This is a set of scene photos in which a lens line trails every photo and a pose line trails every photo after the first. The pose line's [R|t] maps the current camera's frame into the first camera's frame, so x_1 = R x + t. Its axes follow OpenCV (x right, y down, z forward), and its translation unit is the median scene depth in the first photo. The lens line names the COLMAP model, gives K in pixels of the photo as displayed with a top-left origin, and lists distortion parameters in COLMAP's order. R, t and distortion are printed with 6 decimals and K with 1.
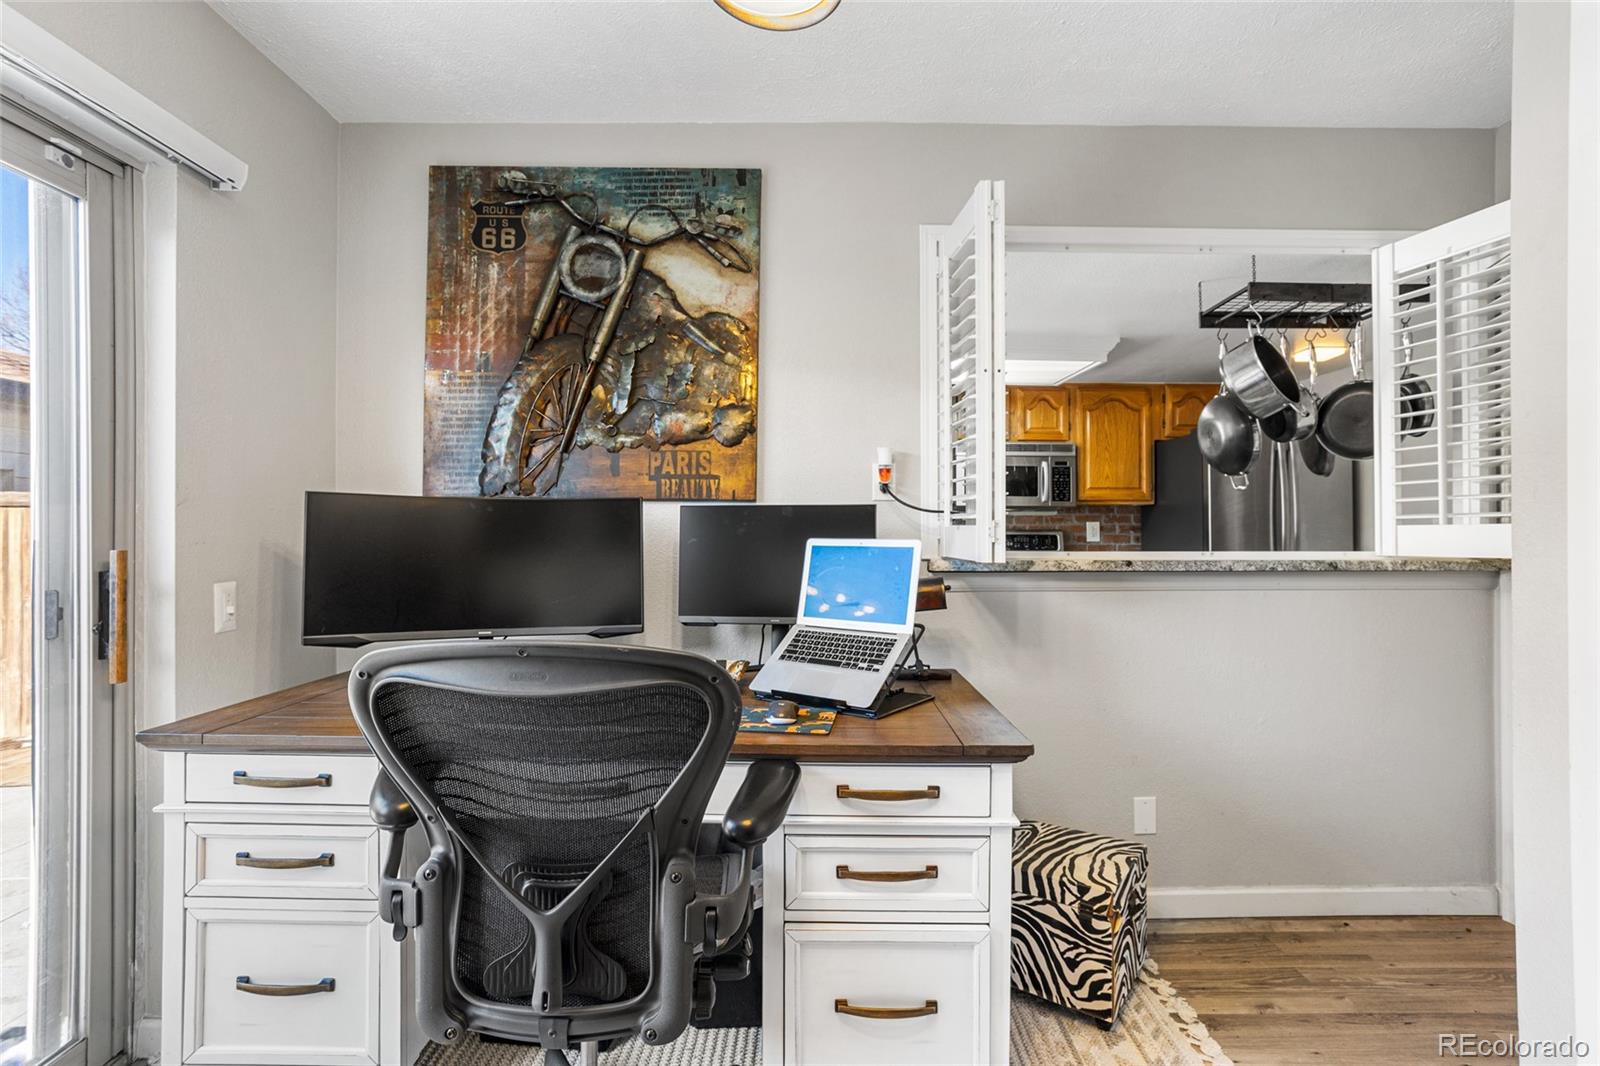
lens RADIAL K [[771.8, 0, 814.8], [0, 771.8, 525.7], [0, 0, 1]] dist [-0.034112, 0.021230]
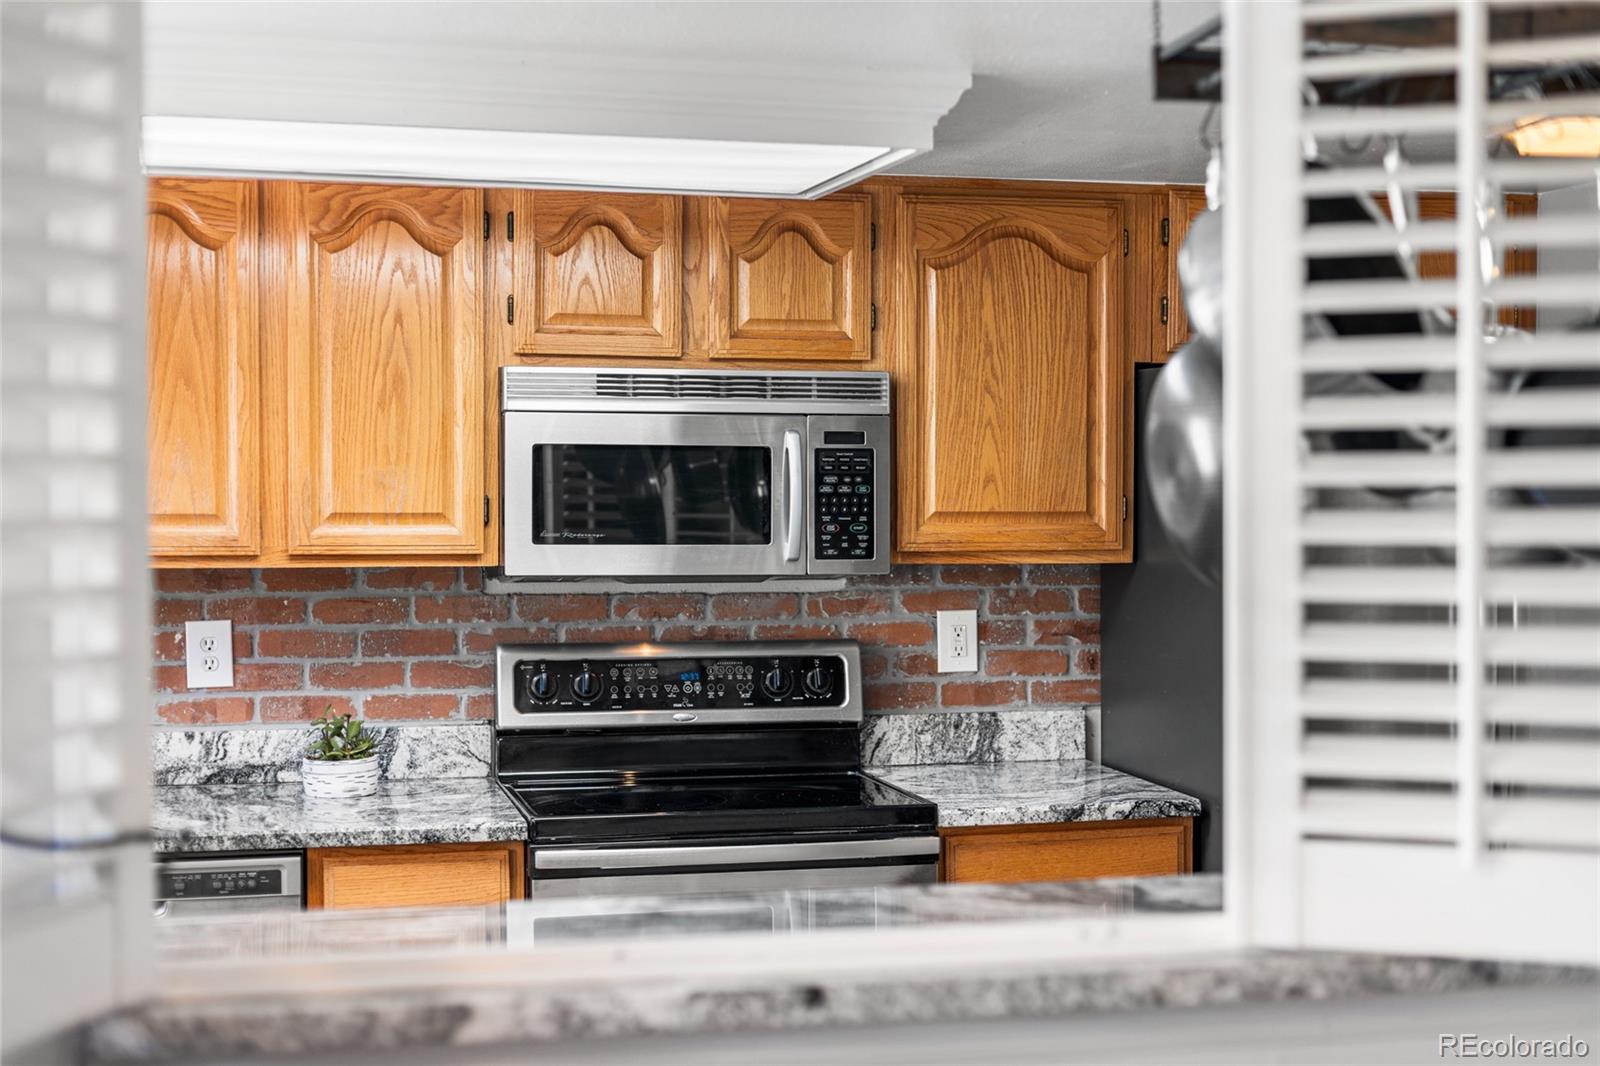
lens RADIAL K [[2340.4, 0, 822.0], [0, 2340.4, 569.3], [0, 0, 1]] dist [-0.007511, 0.000000]
pose [[0.975553, -0.007200, 0.219645, 0.100956], [-0.001652, 0.999195, 0.040094, -0.064495], [-0.219757, -0.039476, 0.974756, 0.074224]]
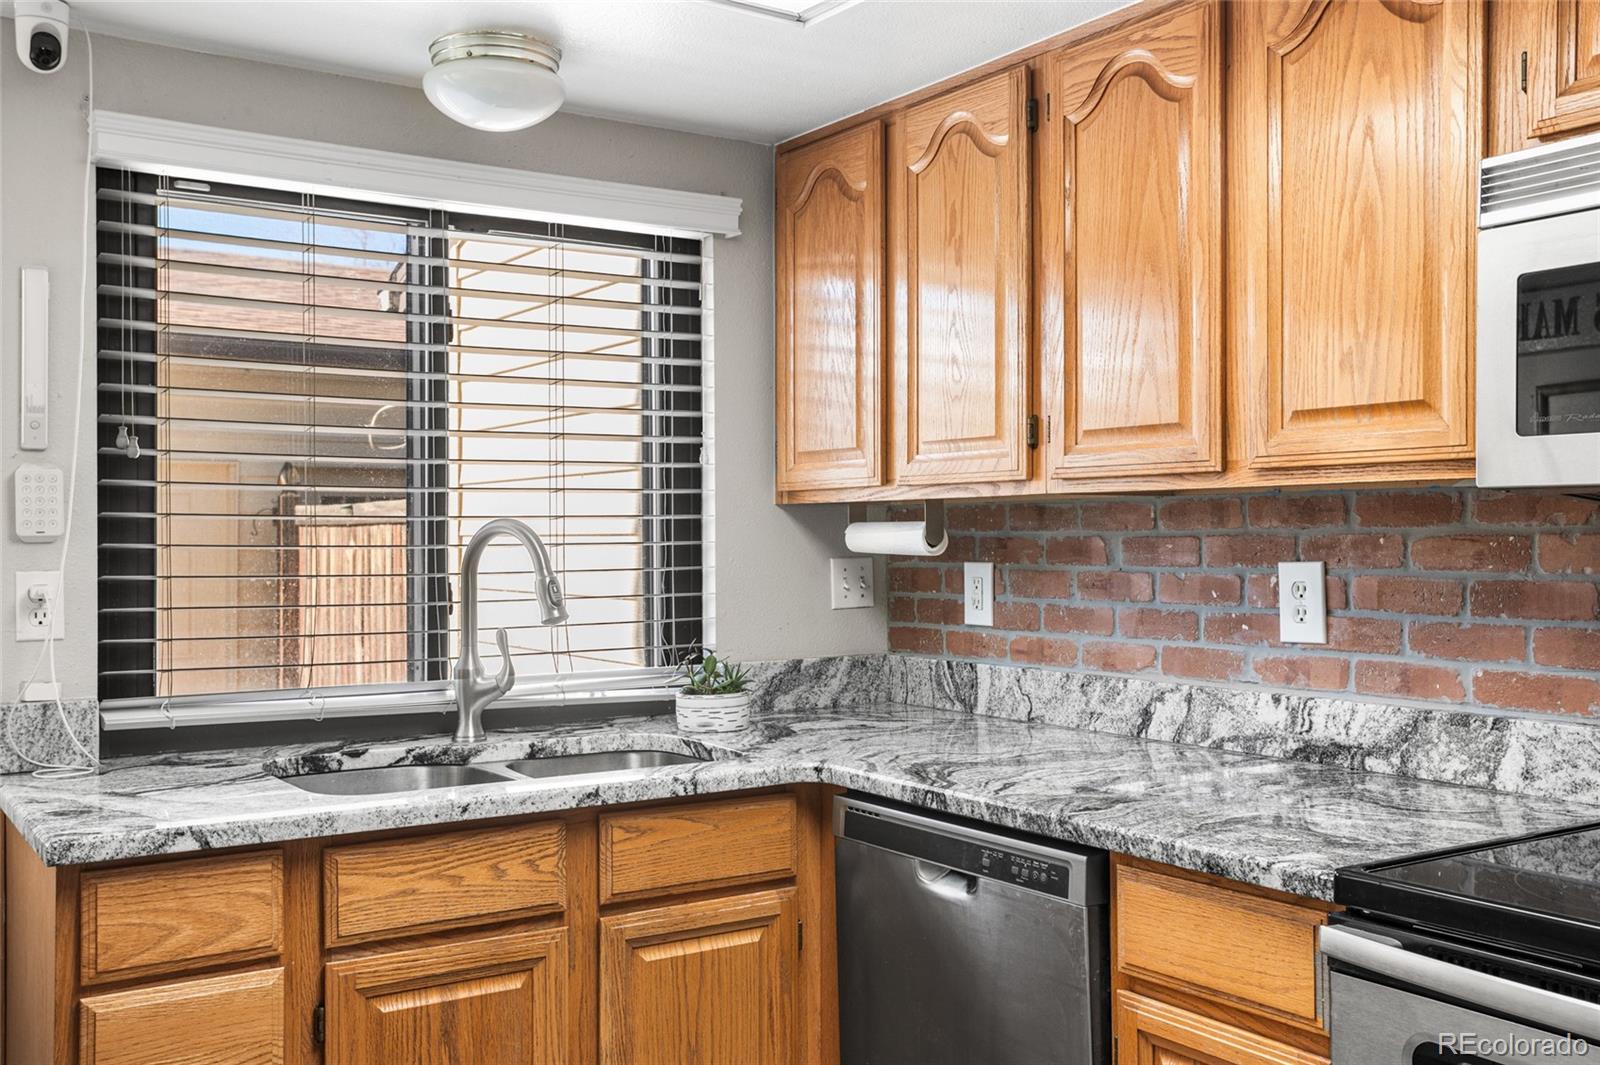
lens RADIAL K [[1514.0, 0, 806.2], [0, 1514.0, 530.5], [0, 0, 1]] dist [0.012425, 0.000000]
pose [[0.536152, -0.007702, -0.844086, 0.406530], [0.008178, 0.999959, -0.003930, -0.015036], [0.844082, -0.004795, 0.536193, 0.641180]]
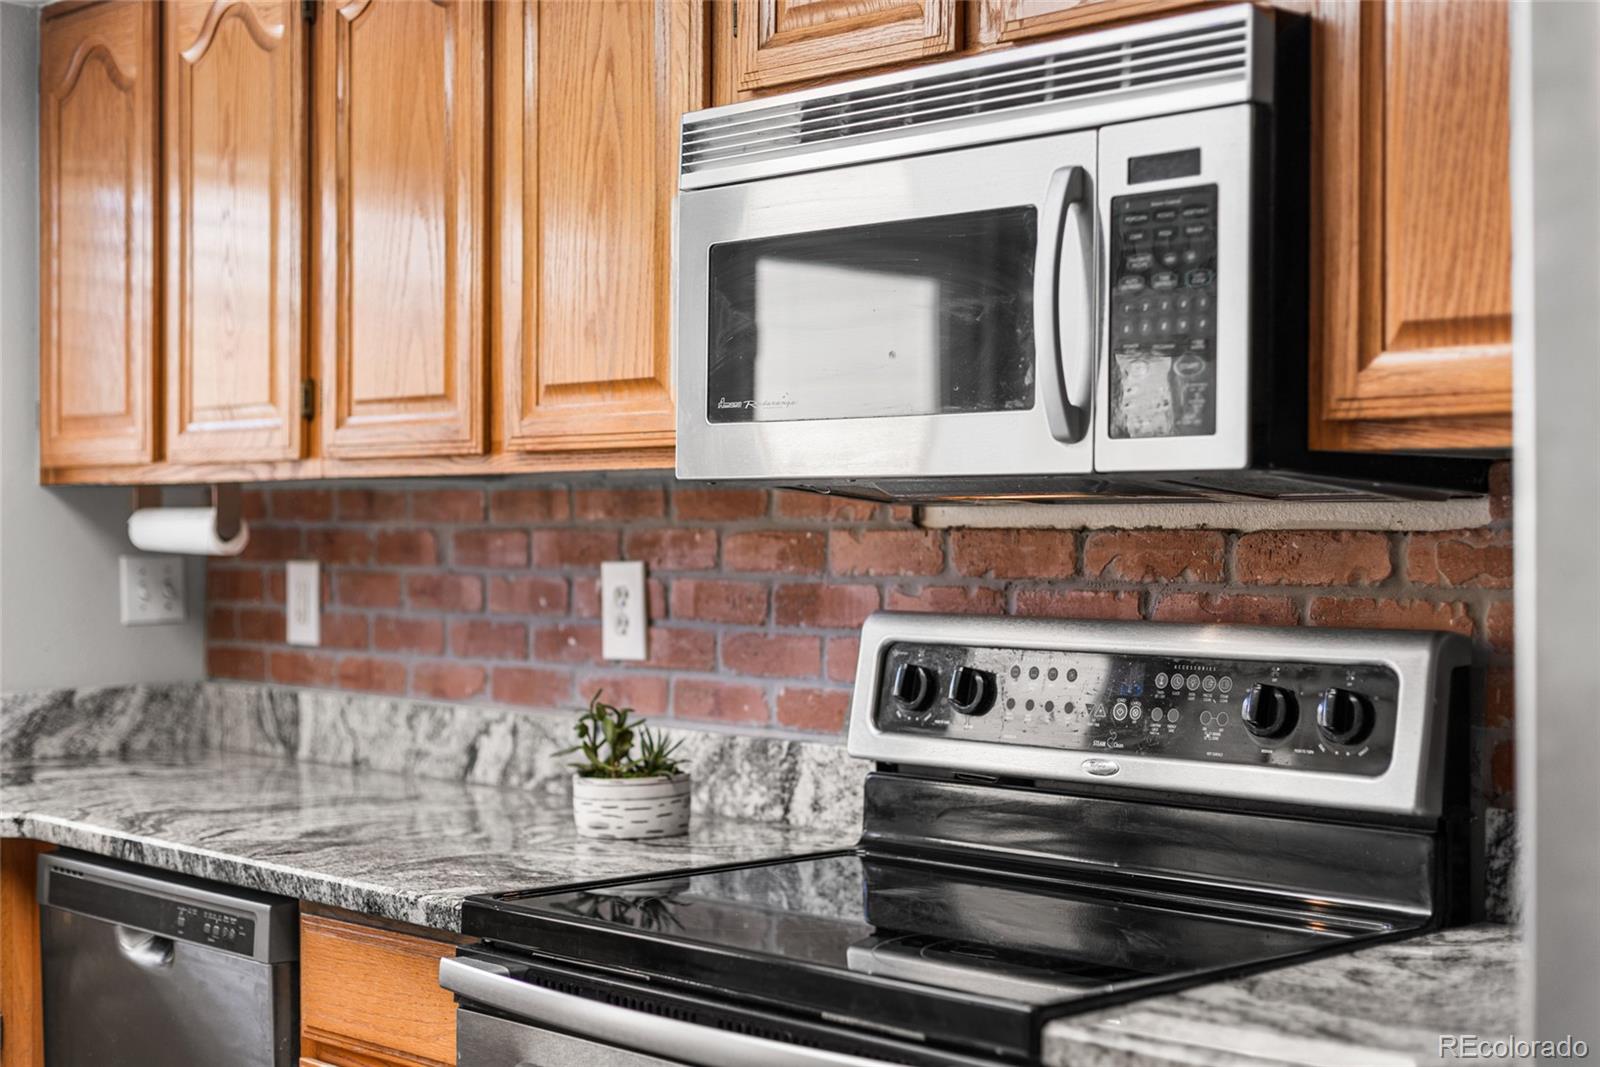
lens RADIAL K [[2340.4, 0, 812.0], [0, 2340.4, 555.7], [0, 0, 1]] dist [-0.007511, 0.000000]
pose [[0.674048, 0.008533, -0.738639, 0.582365], [0.002572, 0.999900, 0.013898, -0.015841], [0.738683, -0.011267, 0.673958, 0.653755]]
